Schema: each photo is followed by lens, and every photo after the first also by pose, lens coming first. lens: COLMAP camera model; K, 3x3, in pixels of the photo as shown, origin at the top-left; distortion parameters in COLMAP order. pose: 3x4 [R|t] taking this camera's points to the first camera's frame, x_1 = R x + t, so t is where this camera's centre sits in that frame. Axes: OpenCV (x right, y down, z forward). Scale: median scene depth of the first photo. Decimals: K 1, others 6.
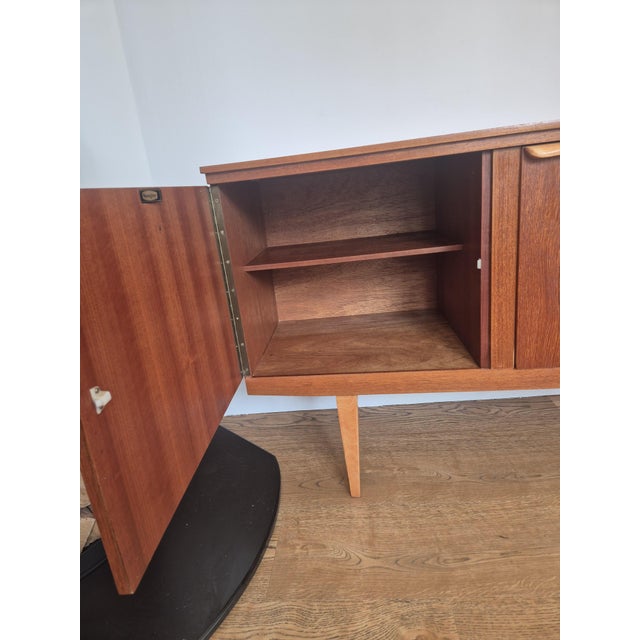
lens RADIAL K [[427.0, 0, 320.1], [0, 427.0, 316.0], [0, 0, 1]] dist [0.078397, -0.064746]
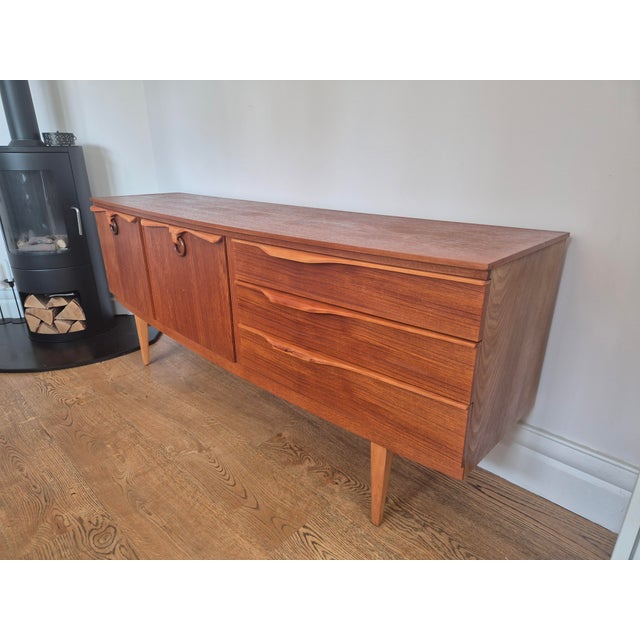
lens RADIAL K [[427.0, 0, 317.2], [0, 427.0, 321.7], [0, 0, 1]] dist [0.078397, -0.064746]
pose [[0.754848, 0.333143, -0.564996, 2.085780], [-0.265213, 0.942873, 0.201623, -0.470241], [0.599889, -0.002351, 0.800080, -0.175405]]
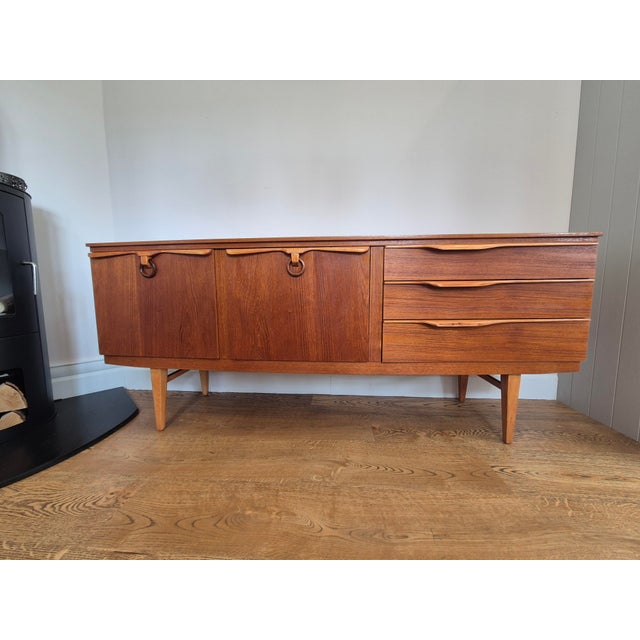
lens RADIAL K [[262.0, 0, 319.3], [0, 262.0, 316.7], [0, 0, 1]] dist [0.002828, -0.000714]
pose [[0.994411, 0.105542, 0.002598, 0.795518], [-0.103203, 0.976970, -0.186756, 0.110554], [-0.022249, 0.185445, 0.982403, -0.187129]]
